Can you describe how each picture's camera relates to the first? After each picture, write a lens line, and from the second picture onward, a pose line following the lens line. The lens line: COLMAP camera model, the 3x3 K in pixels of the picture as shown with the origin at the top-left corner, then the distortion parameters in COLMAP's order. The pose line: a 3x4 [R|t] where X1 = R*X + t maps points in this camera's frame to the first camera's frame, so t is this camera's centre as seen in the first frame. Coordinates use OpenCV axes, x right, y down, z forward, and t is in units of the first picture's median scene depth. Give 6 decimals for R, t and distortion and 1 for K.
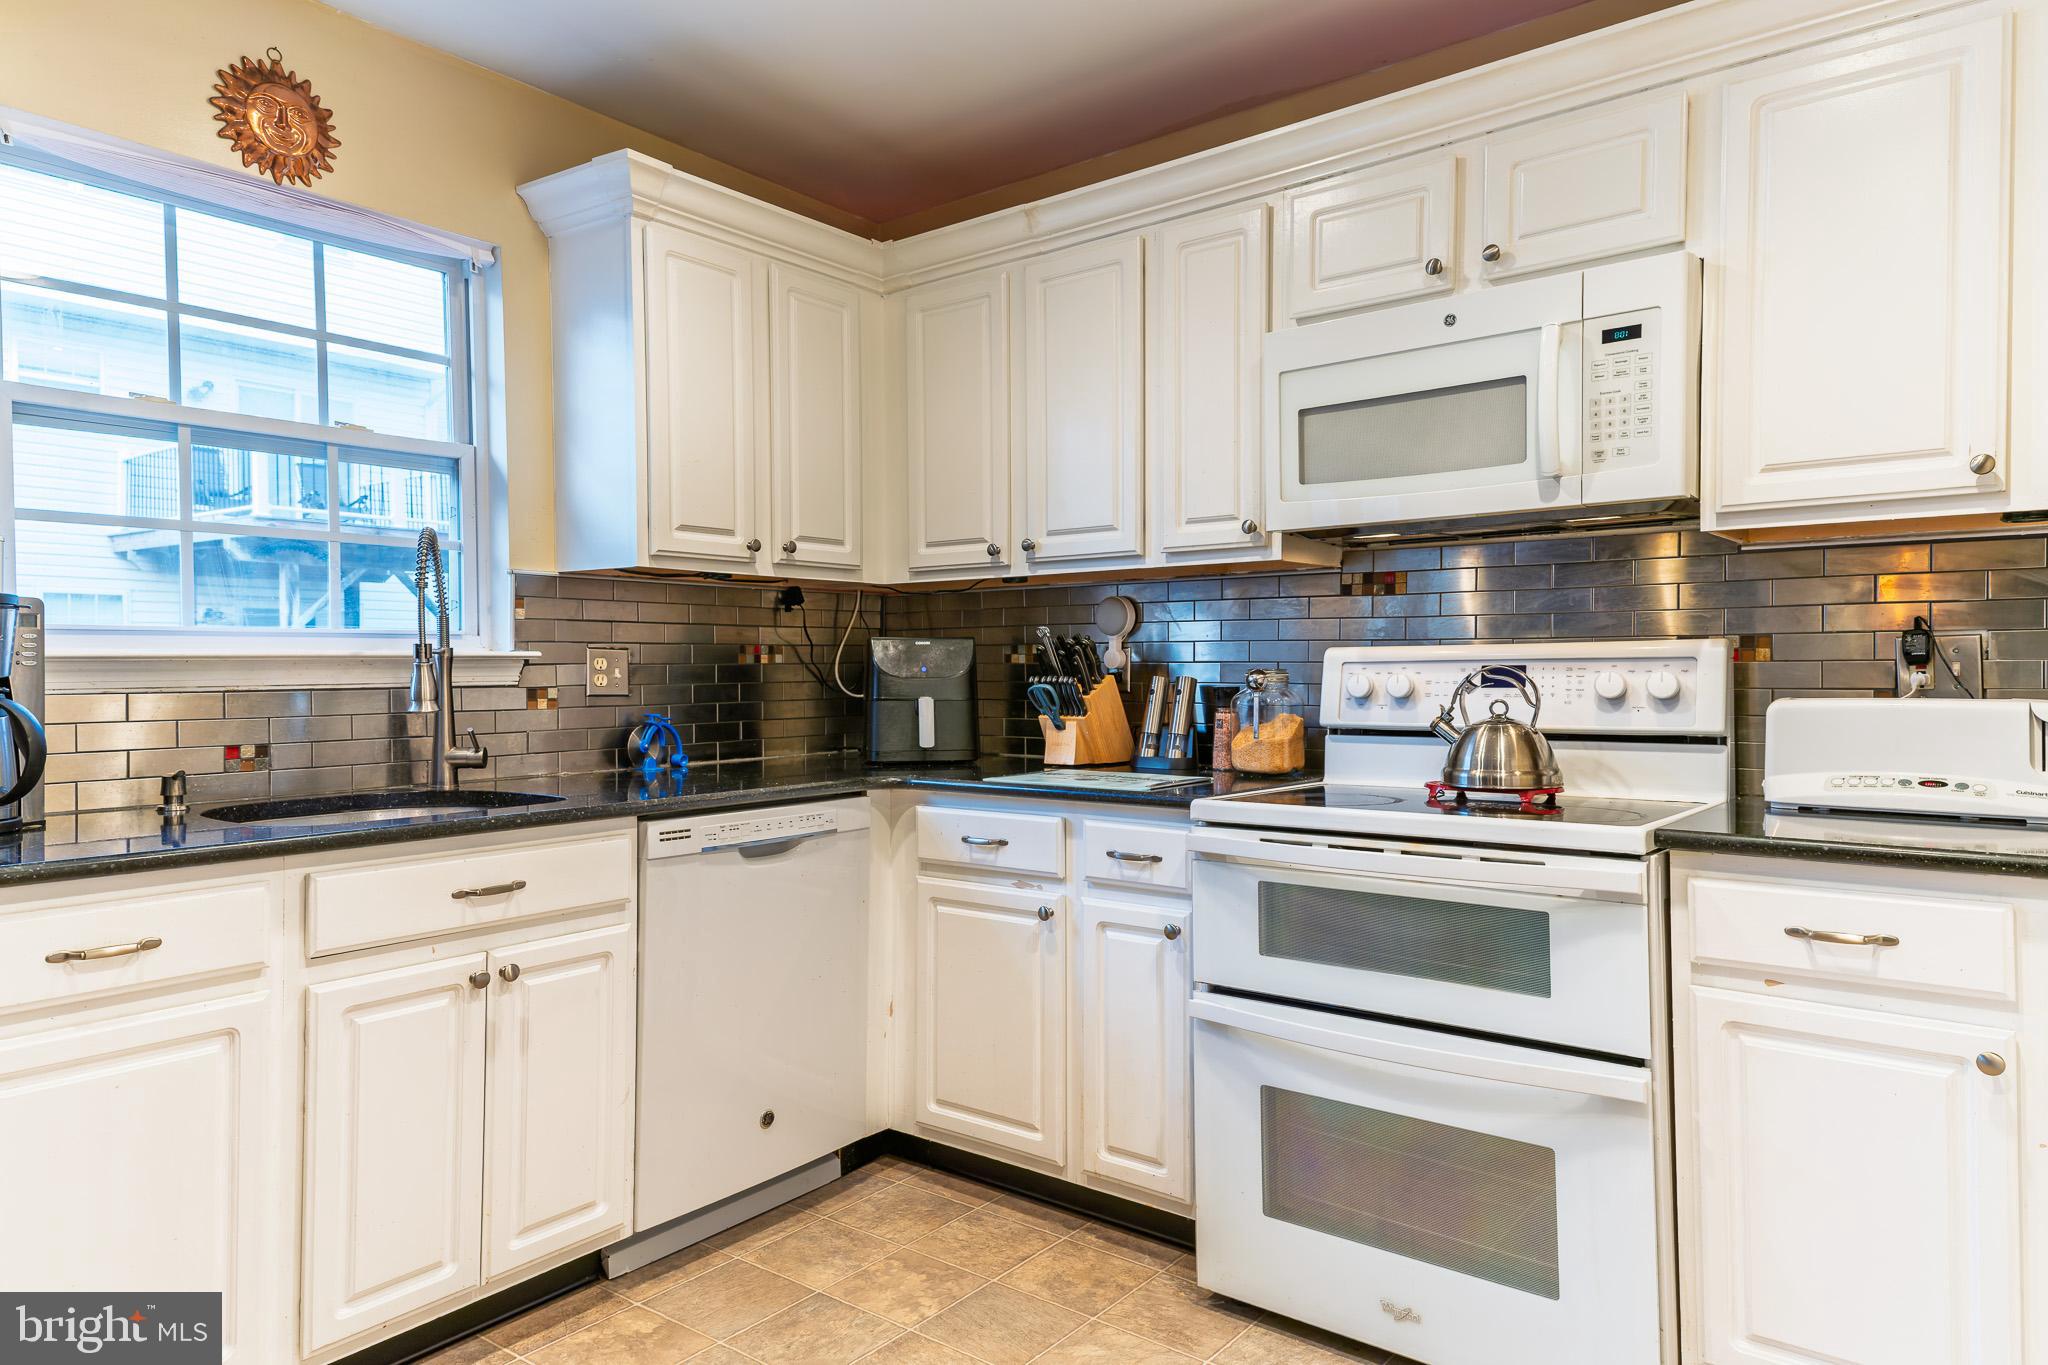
lens RADIAL K [[1320.2, 0, 1022.3], [0, 1320.2, 680.7], [0, 0, 1]] dist [0.112982, -0.043911]
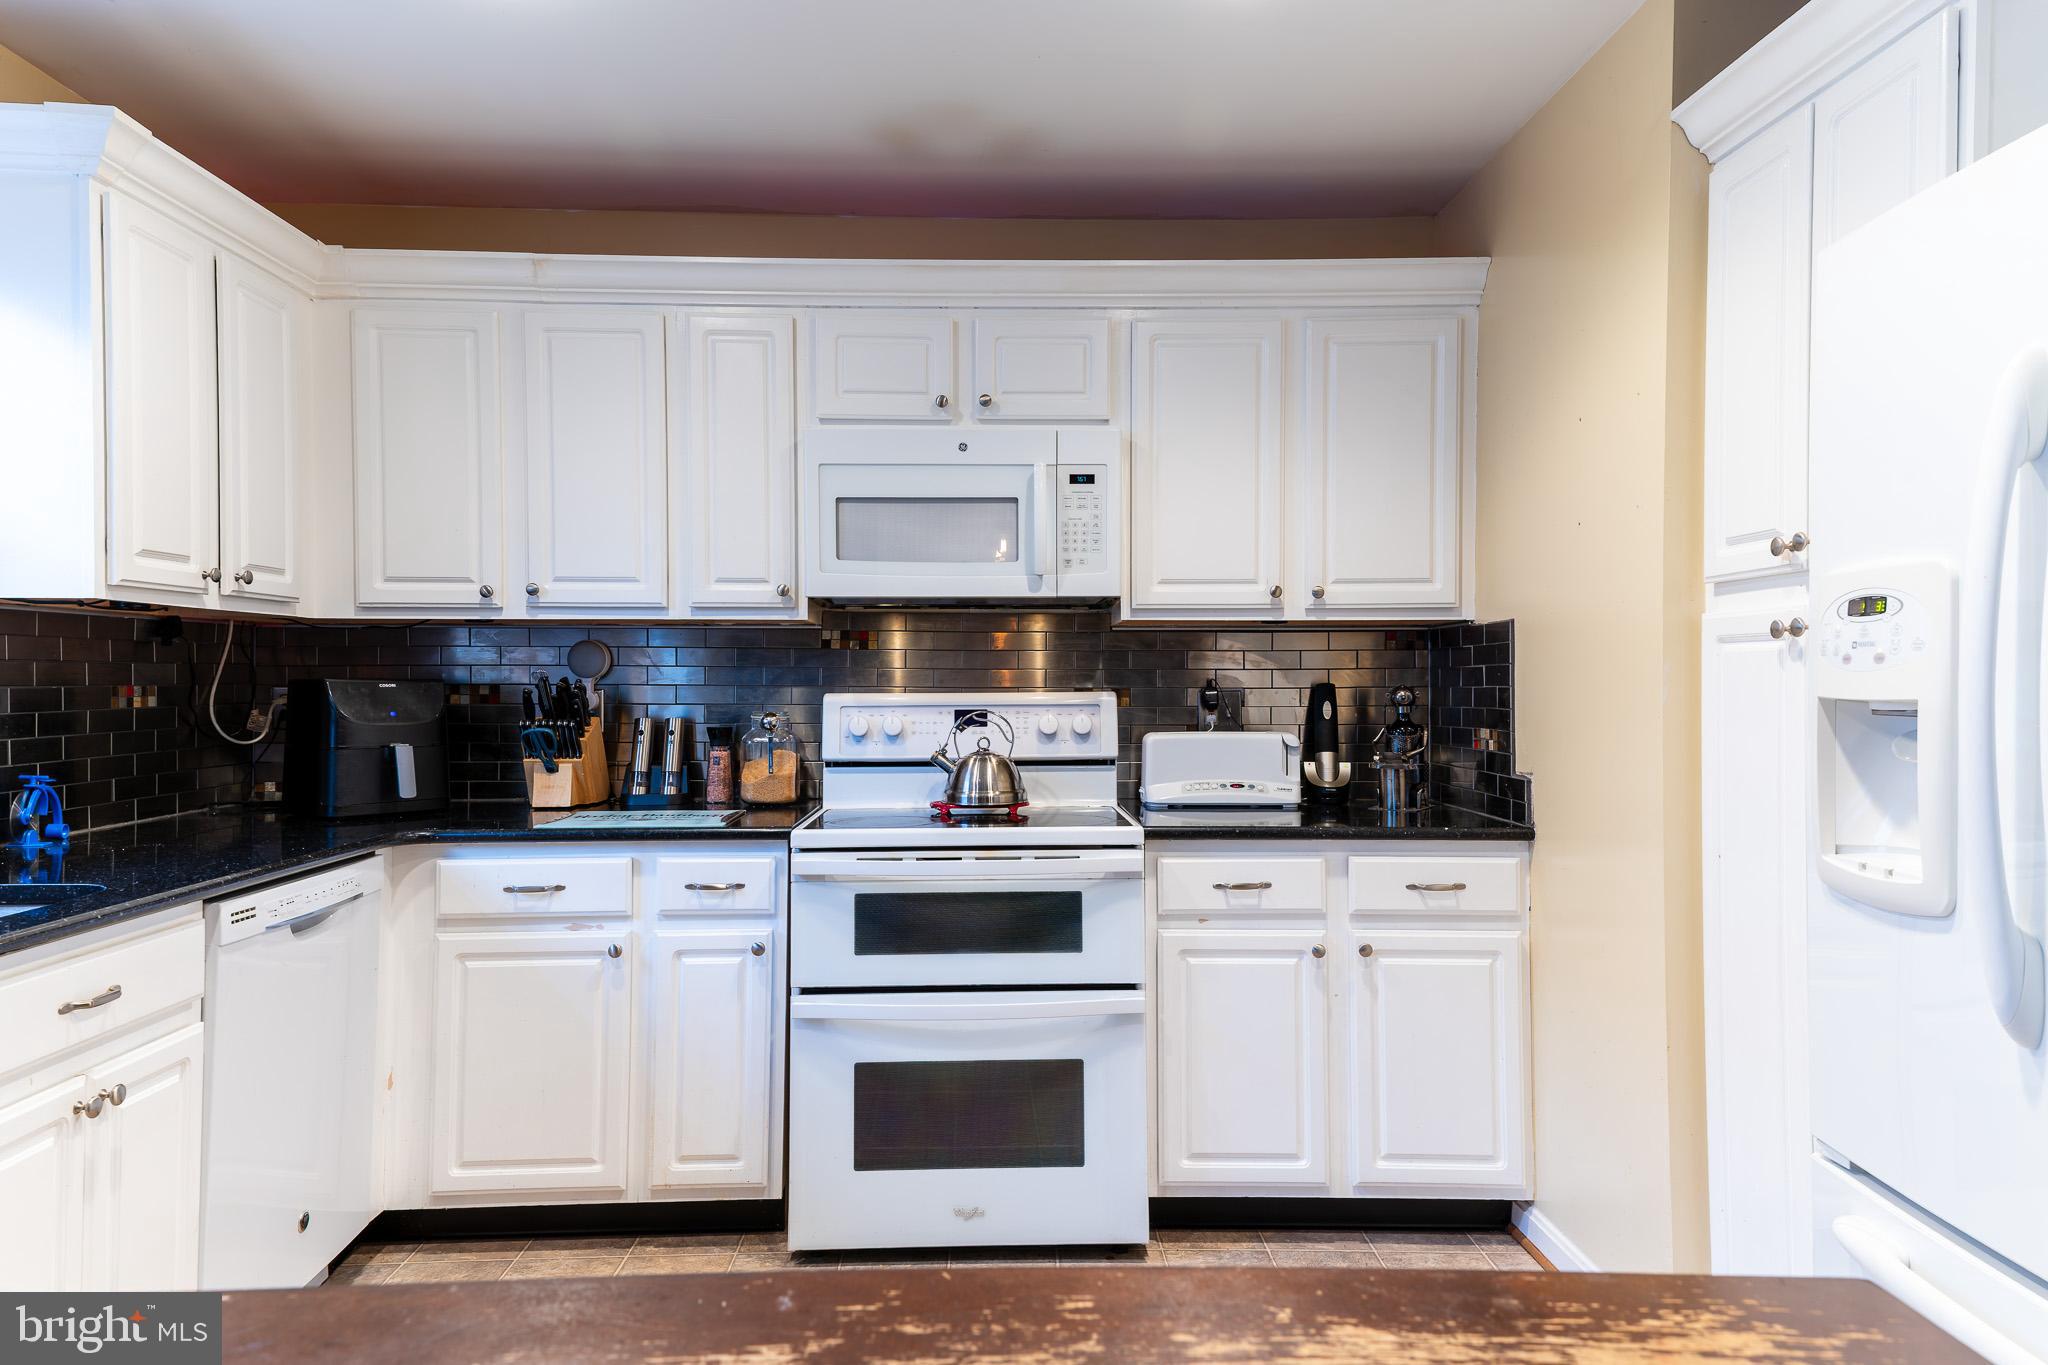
lens RADIAL K [[1320.2, 0, 1028.6], [0, 1320.2, 684.6], [0, 0, 1]] dist [0.112982, -0.043911]
pose [[0.770089, 0.002019, 0.637934, -0.433220], [0.002323, 0.999979, -0.005968, -0.029152], [-0.637933, 0.006078, 0.770068, -0.025574]]
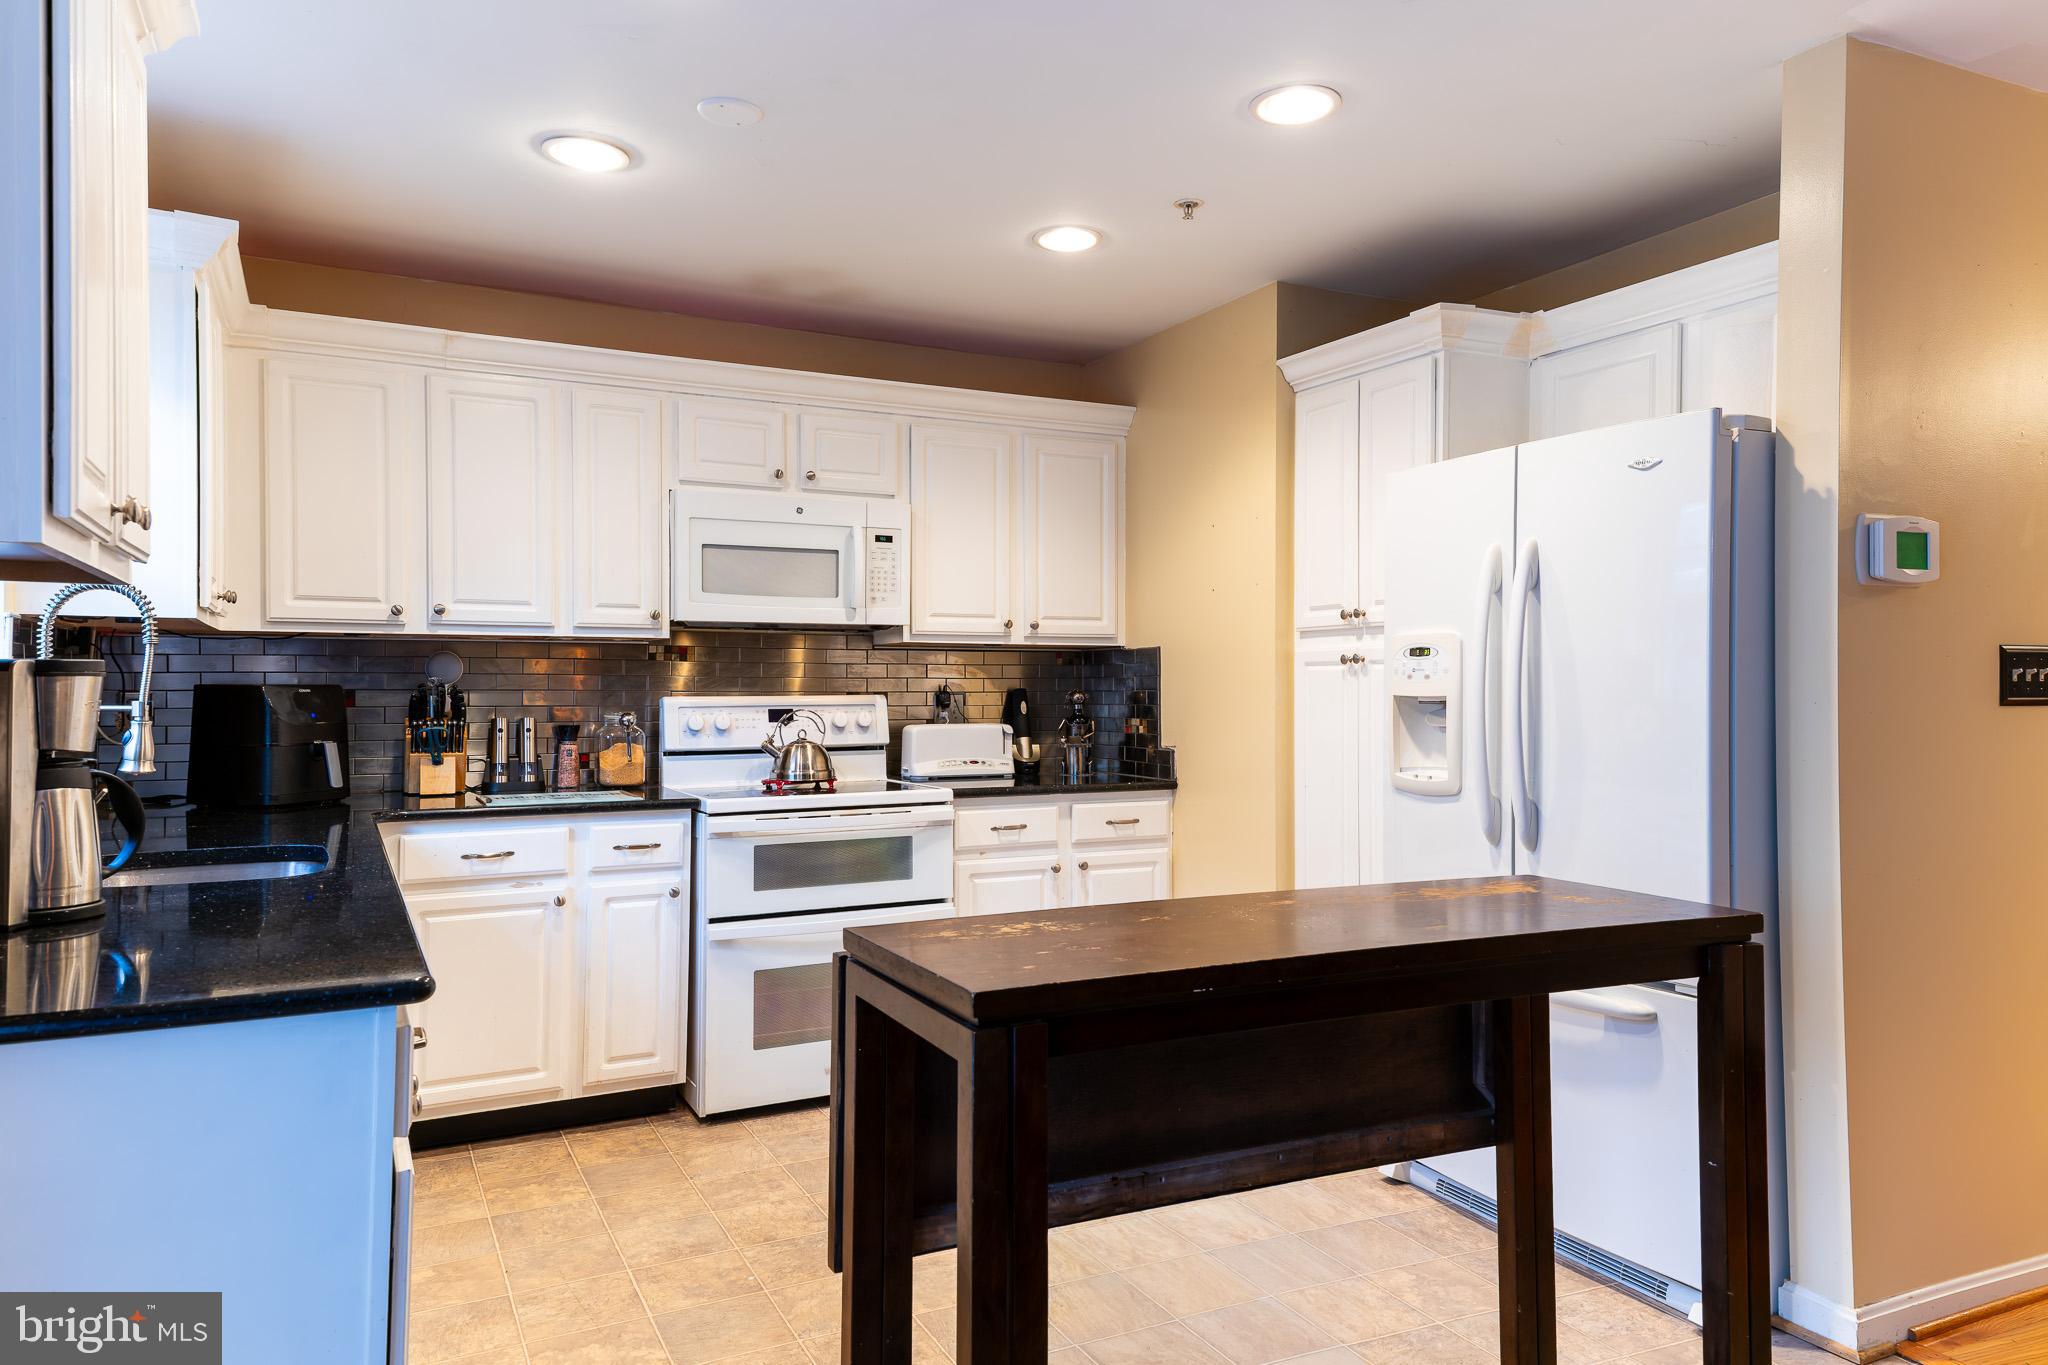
lens RADIAL K [[1320.2, 0, 1033.1], [0, 1320.2, 686.1], [0, 0, 1]] dist [0.112982, -0.043911]
pose [[0.425706, 0.004388, 0.904851, -1.057096], [0.005076, 0.999961, -0.007237, -0.027480], [-0.904847, 0.007674, 0.425667, 0.002691]]
